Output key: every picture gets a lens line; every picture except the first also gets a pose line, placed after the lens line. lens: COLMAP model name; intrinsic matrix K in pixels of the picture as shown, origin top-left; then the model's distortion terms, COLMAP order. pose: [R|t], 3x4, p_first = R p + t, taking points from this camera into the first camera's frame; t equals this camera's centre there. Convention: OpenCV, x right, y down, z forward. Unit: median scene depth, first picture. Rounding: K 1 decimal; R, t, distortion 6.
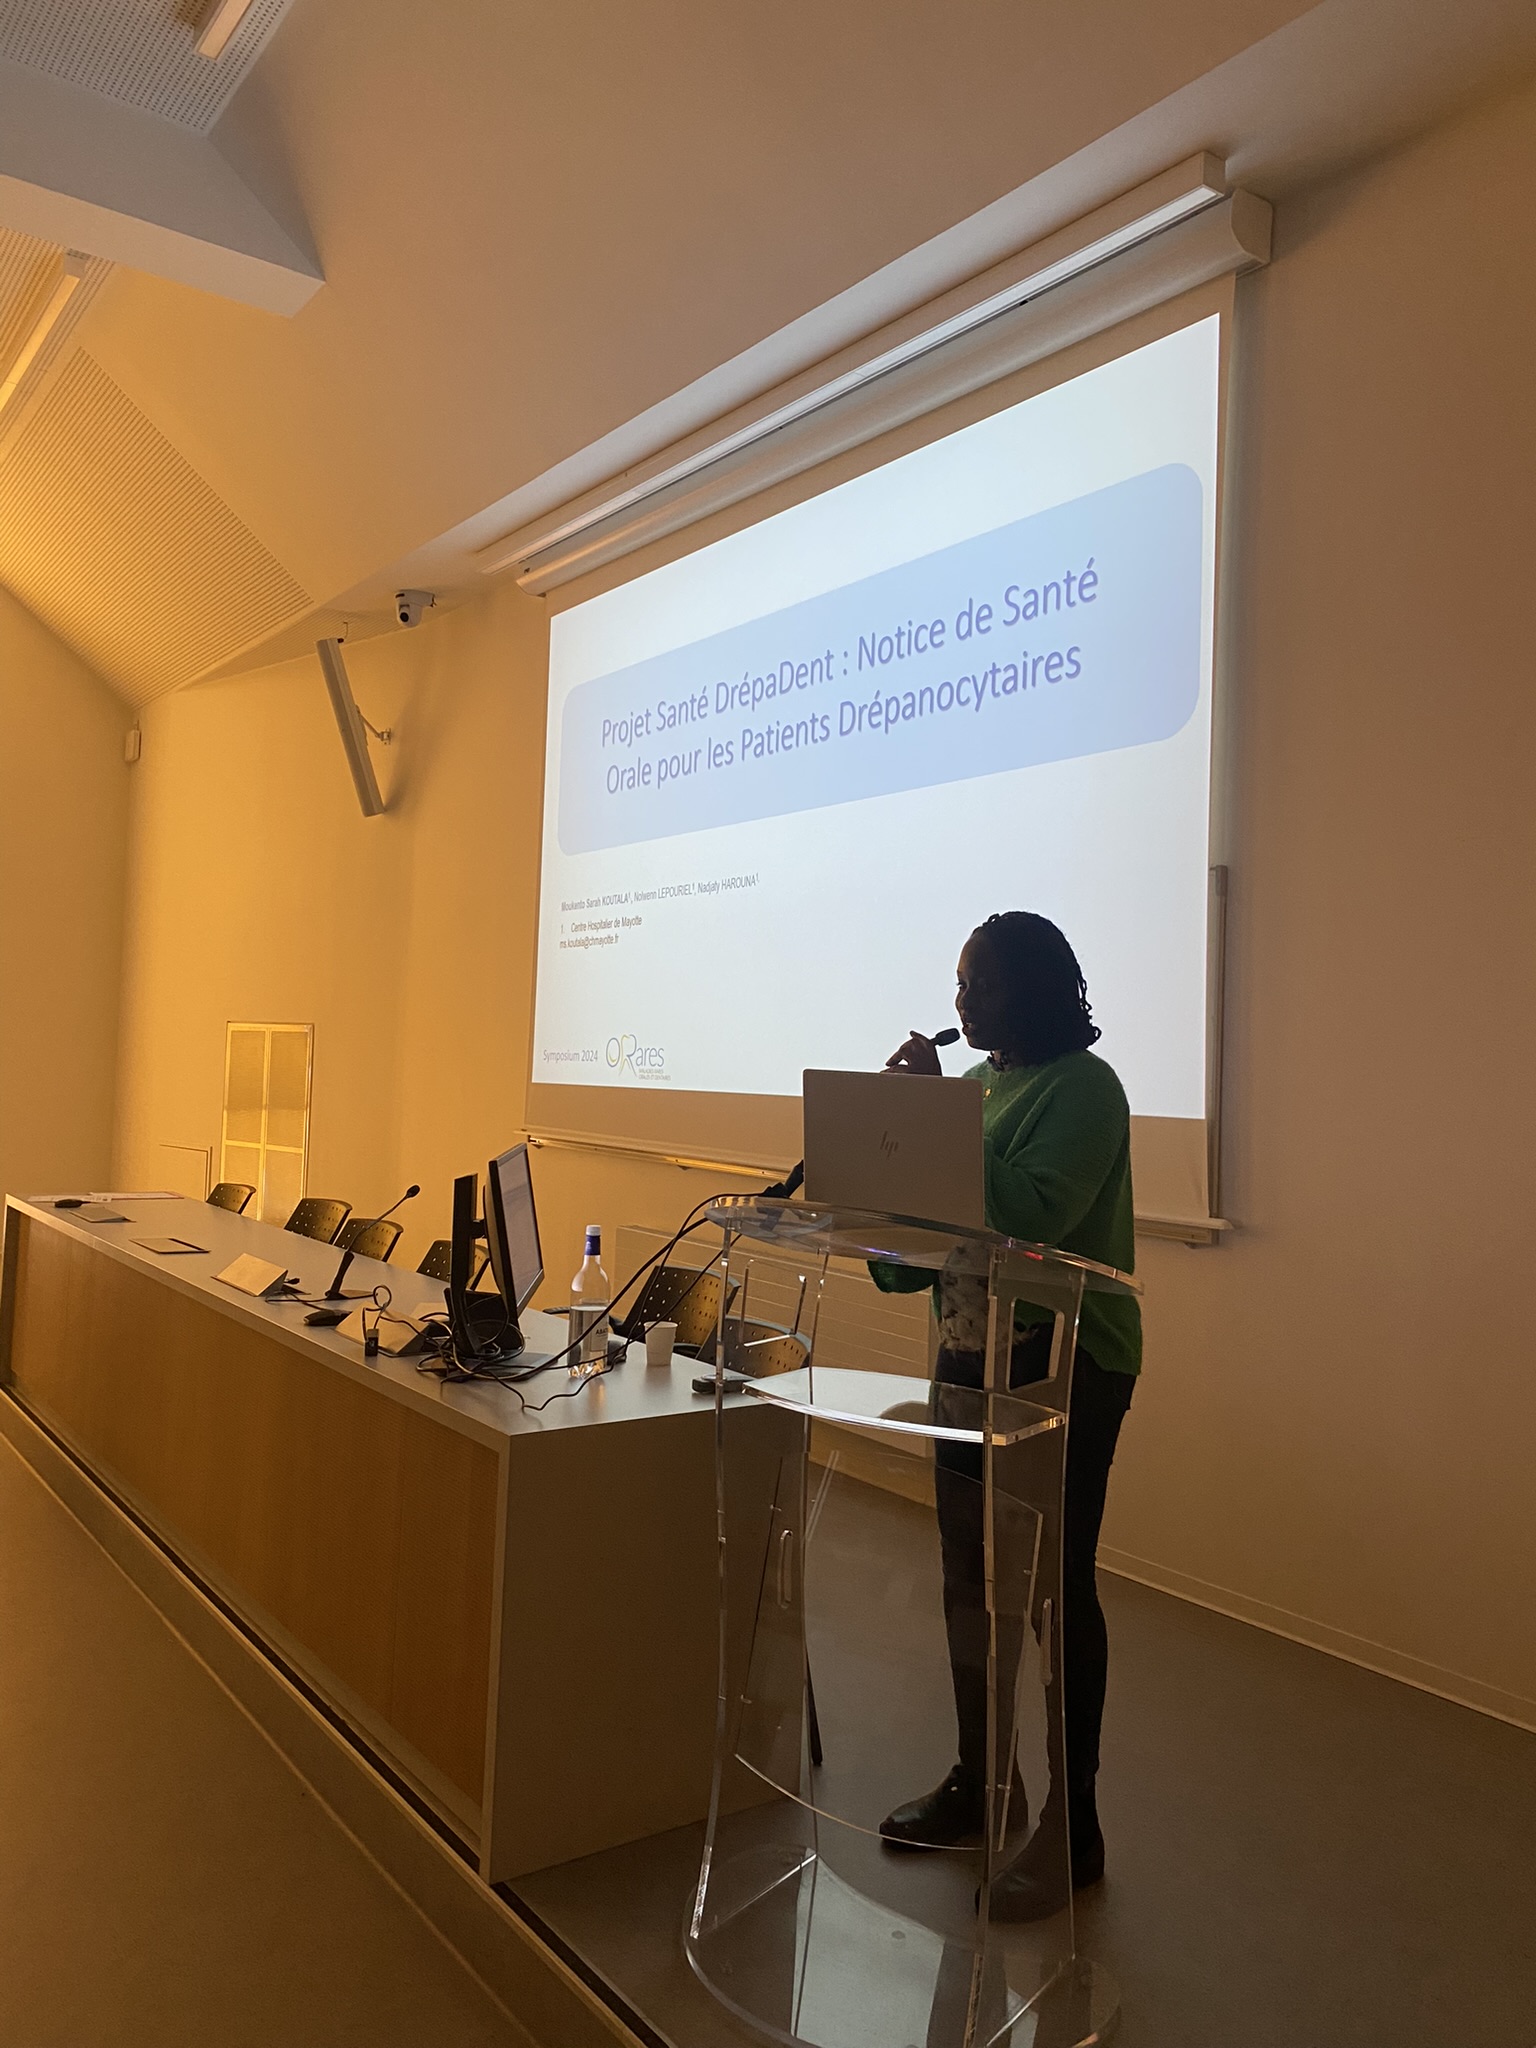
lens RADIAL K [[1554.9, 0, 785.4], [0, 1554.9, 1012.0], [0, 0, 1]] dist [0.009215, -0.006653]
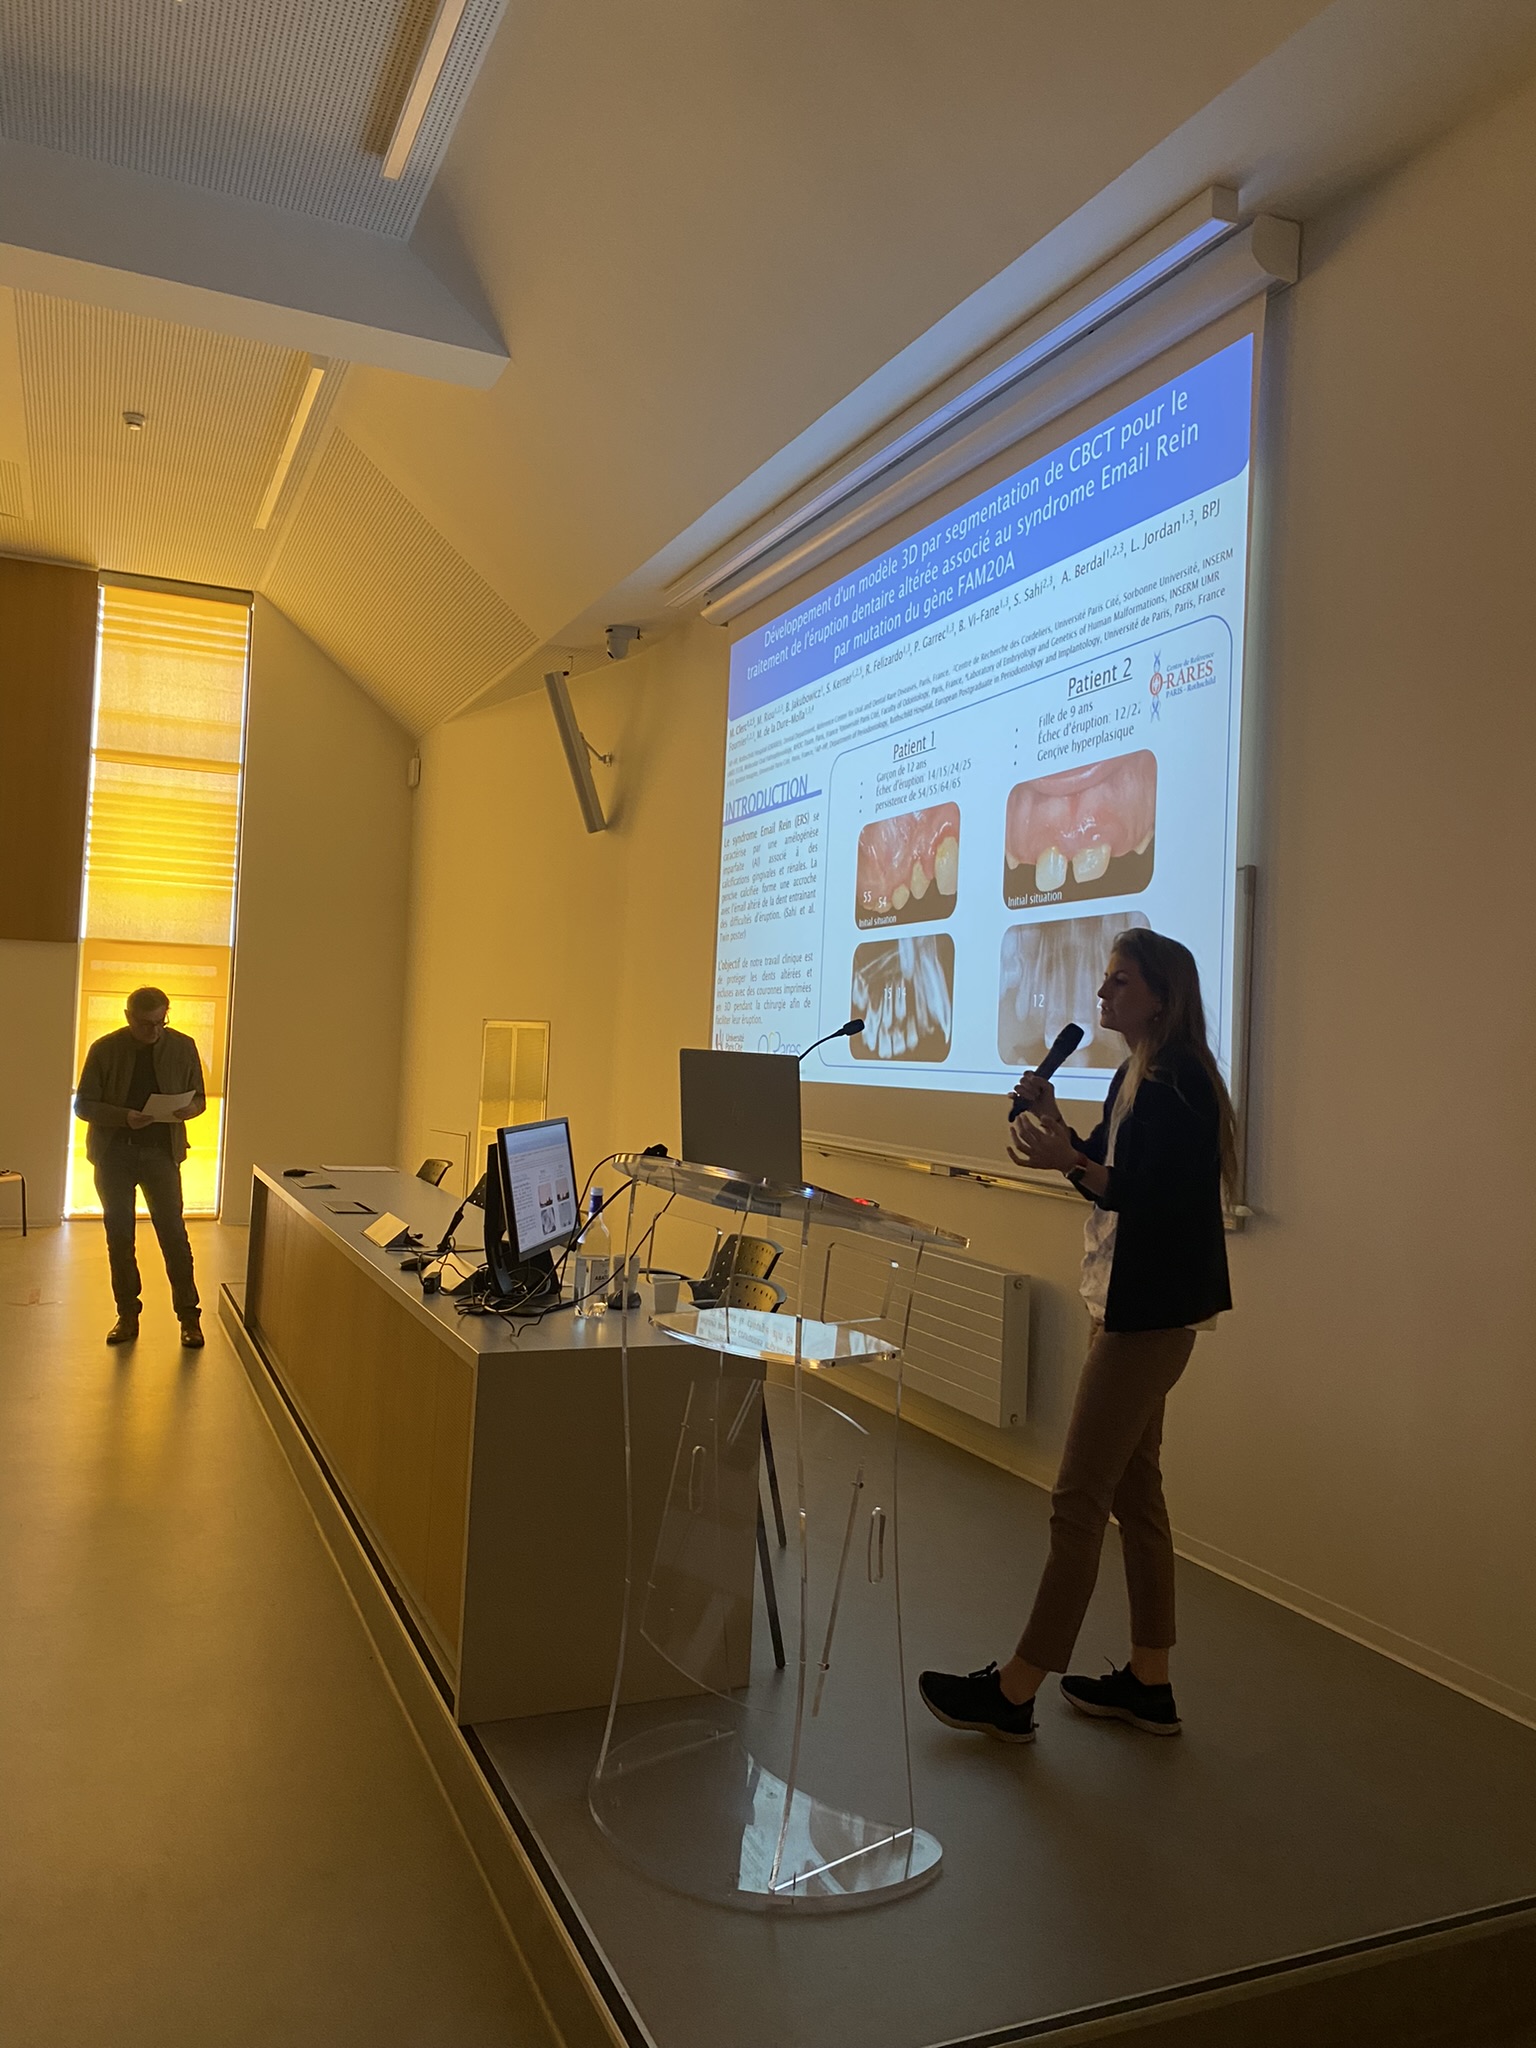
lens RADIAL K [[1554.9, 0, 785.4], [0, 1554.9, 1012.0], [0, 0, 1]] dist [0.009215, -0.006653]
pose [[0.977289, 0.003599, -0.211882, 0.195128], [-0.004641, 0.999979, -0.004419, 0.008933], [0.211861, 0.005302, 0.977285, -0.076525]]
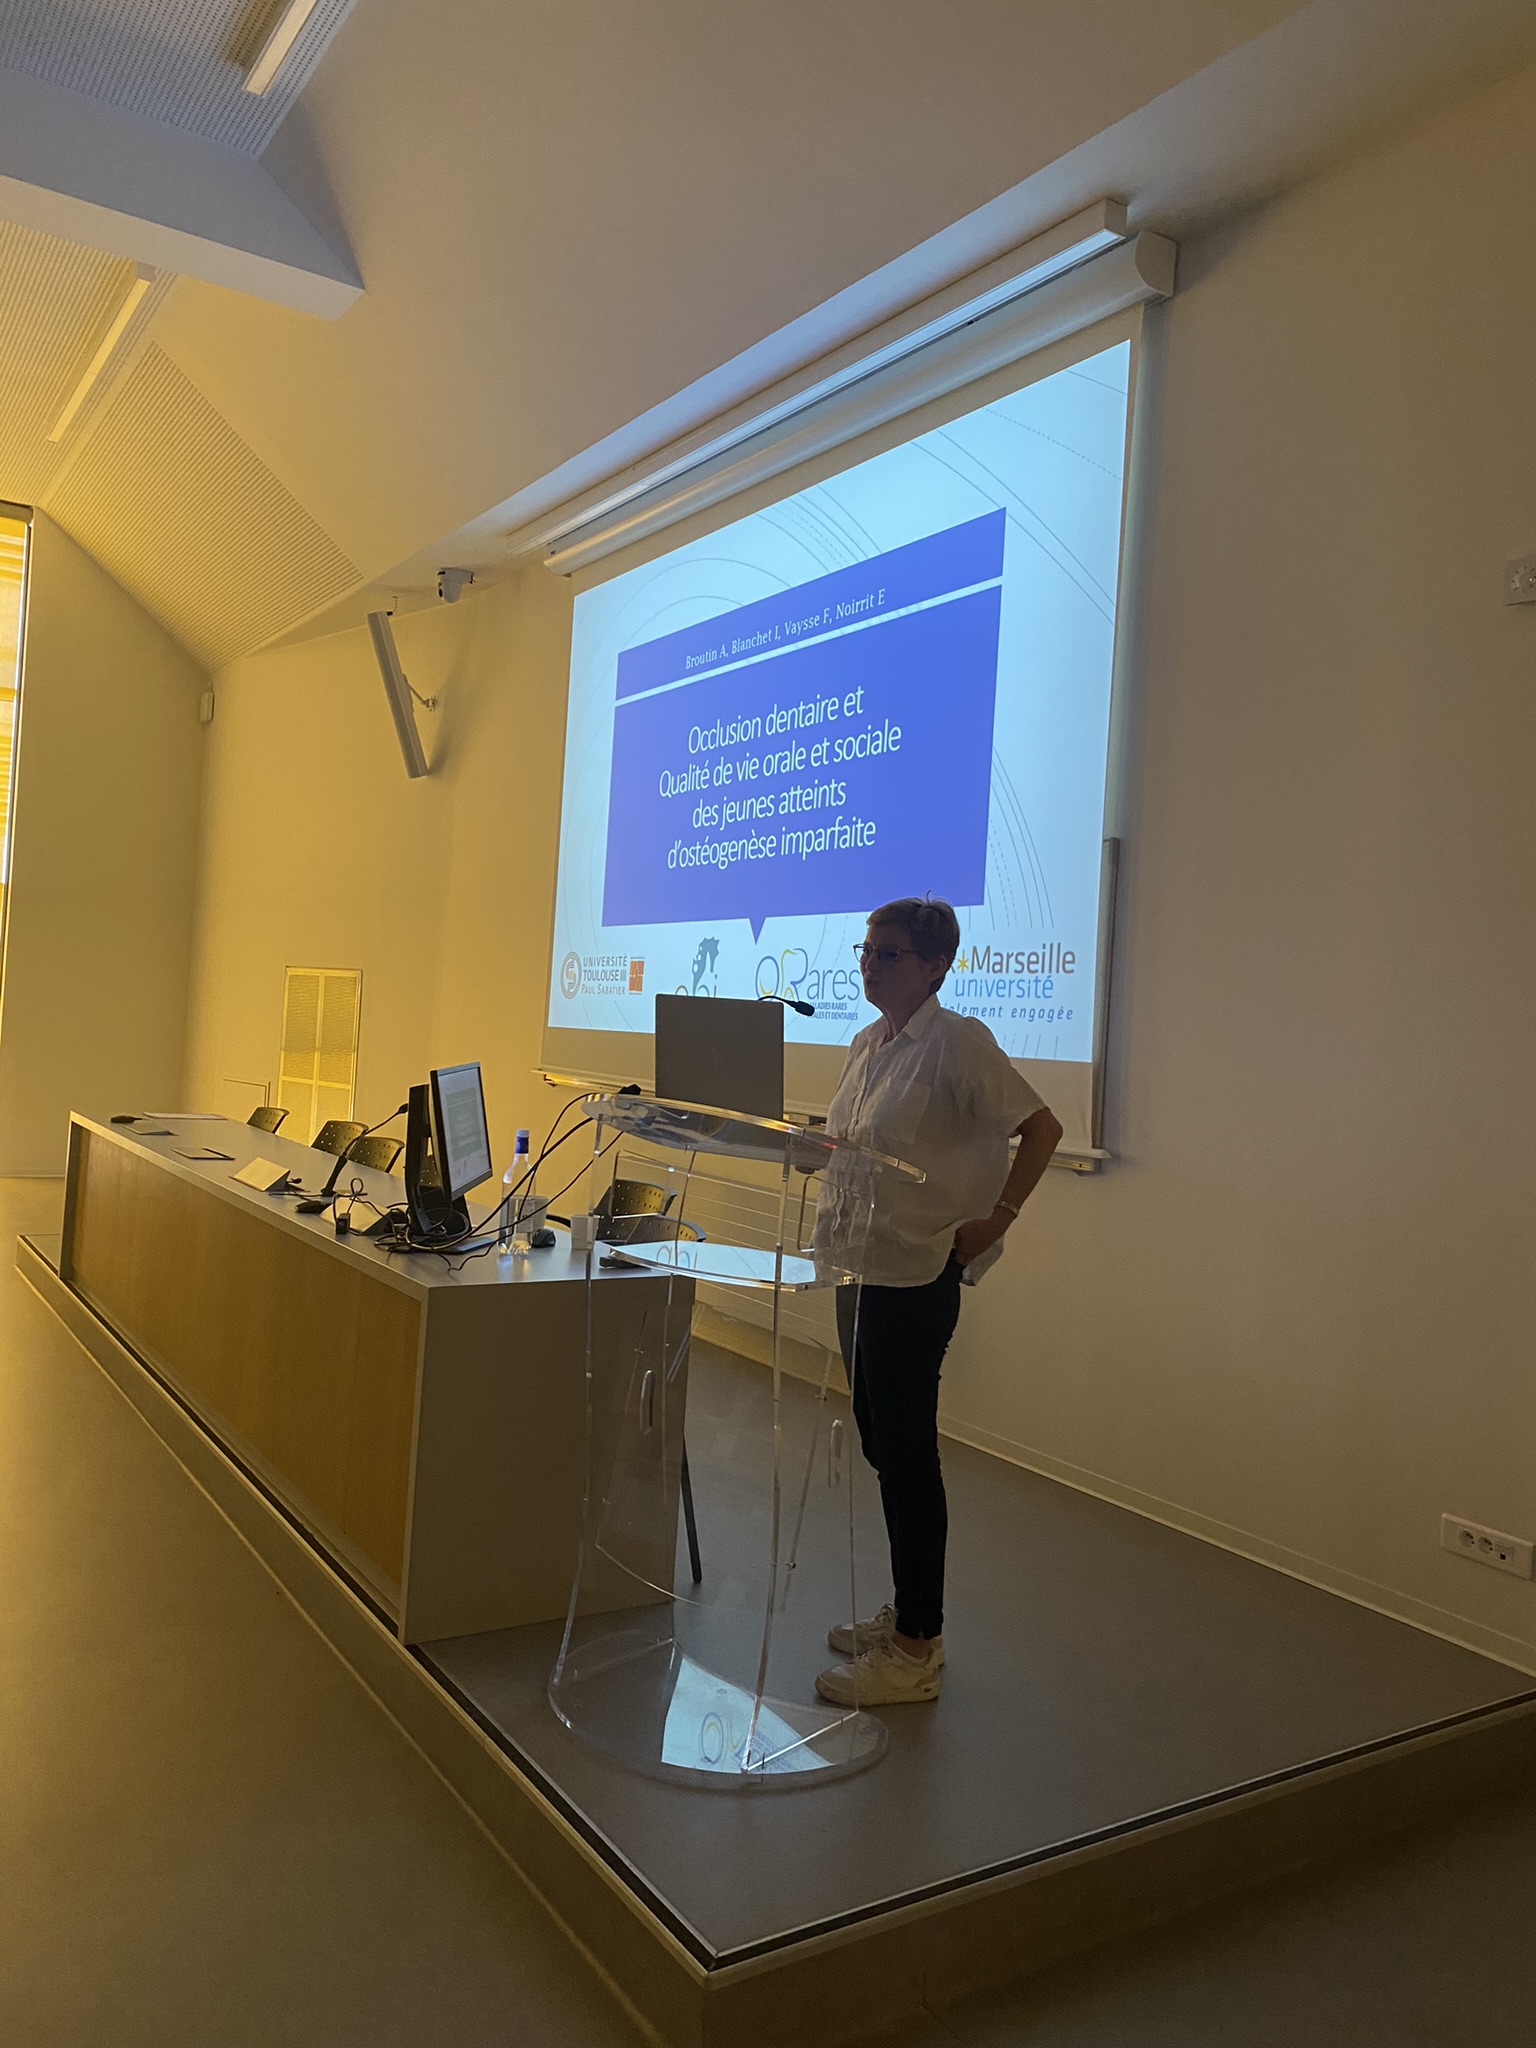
lens RADIAL K [[1551.2, 0, 801.1], [0, 1551.2, 1015.4], [0, 0, 1]] dist [0.001187, -0.002221]
pose [[0.998709, 0.024562, -0.044462, 0.104475], [-0.023491, 0.999425, 0.024459, 0.012425], [0.045037, -0.023383, 0.998712, -0.129390]]
